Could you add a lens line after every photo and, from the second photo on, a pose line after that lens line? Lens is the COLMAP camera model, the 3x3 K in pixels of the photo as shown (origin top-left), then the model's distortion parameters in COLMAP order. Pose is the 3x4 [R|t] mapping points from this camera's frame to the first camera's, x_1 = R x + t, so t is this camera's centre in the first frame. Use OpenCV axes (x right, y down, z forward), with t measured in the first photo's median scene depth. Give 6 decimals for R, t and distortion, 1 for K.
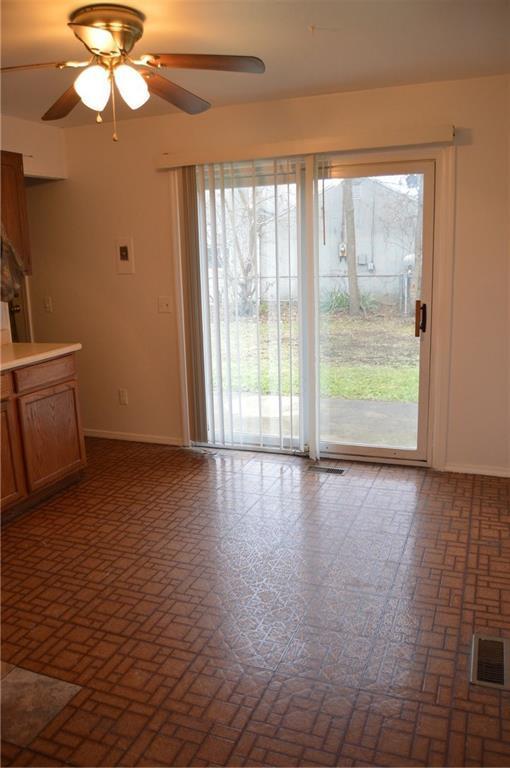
lens RADIAL K [[606.3, 0, 254.3], [0, 606.3, 396.7], [0, 0, 1]] dist [-0.095809, 0.038255]
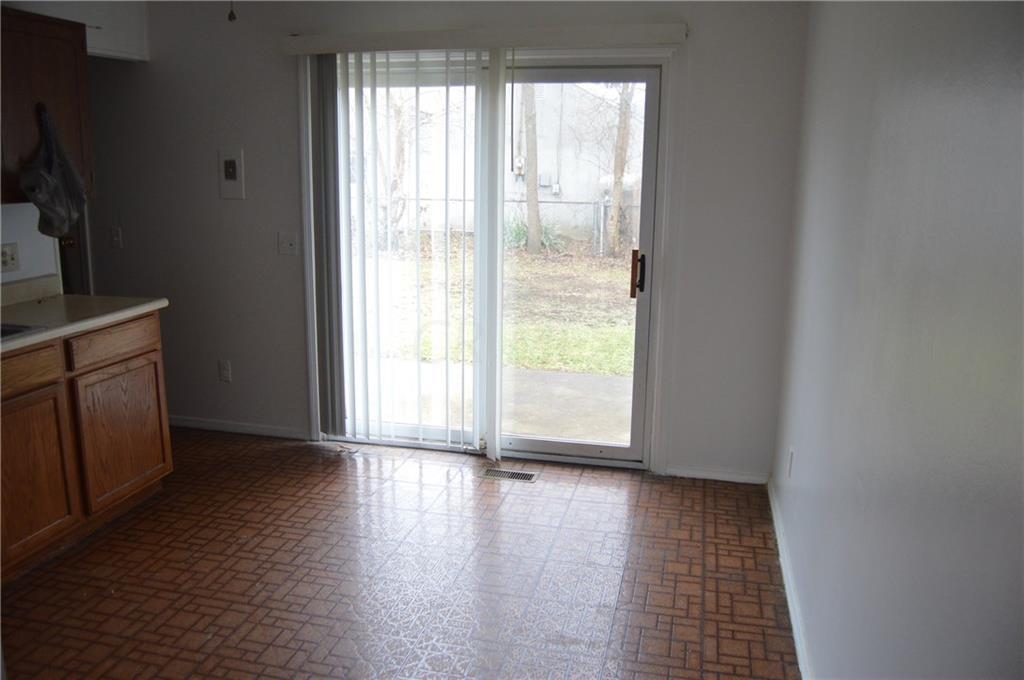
lens RADIAL K [[808.4, 0, 515.7], [0, 808.4, 344.6], [0, 0, 1]] dist [-0.095809, 0.038255]
pose [[0.988880, 0.011226, 0.148292, -0.025929], [-0.009226, 0.999857, -0.014165, -0.027954], [-0.148430, 0.012639, 0.988842, 0.027512]]
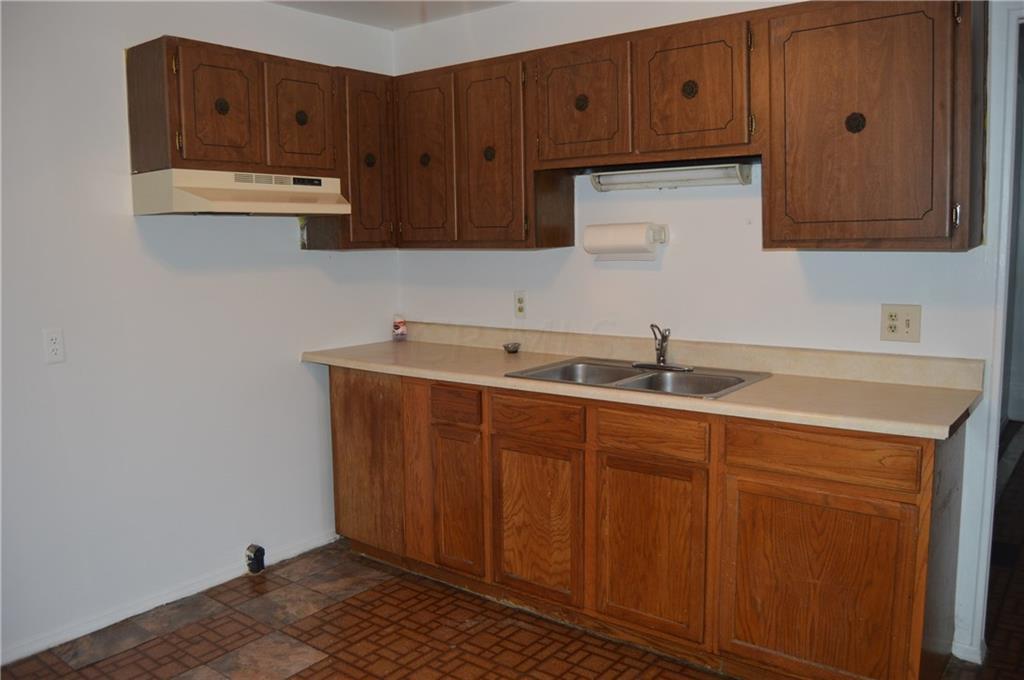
lens RADIAL K [[808.4, 0, 511.6], [0, 808.4, 338.3], [0, 0, 1]] dist [-0.095809, 0.038255]
pose [[-0.291111, 0.157403, -0.943652, 0.307195], [-0.192889, 0.956459, 0.219044, -0.227049], [0.937042, 0.245786, -0.248074, 0.949885]]
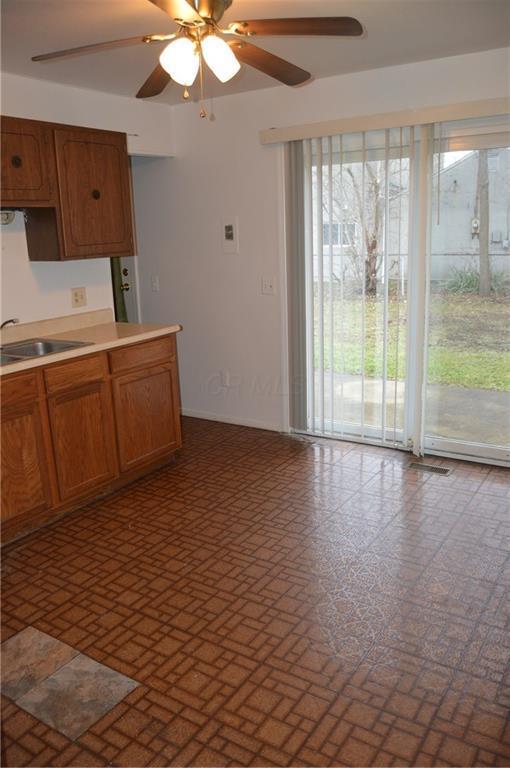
lens RADIAL K [[606.3, 0, 255.9], [0, 606.3, 394.8], [0, 0, 1]] dist [-0.095809, 0.038255]
pose [[0.978856, 0.048444, -0.198732, 0.042738], [-0.041113, 0.998319, 0.040852, -0.022089], [0.200377, -0.031818, 0.979202, 0.053294]]
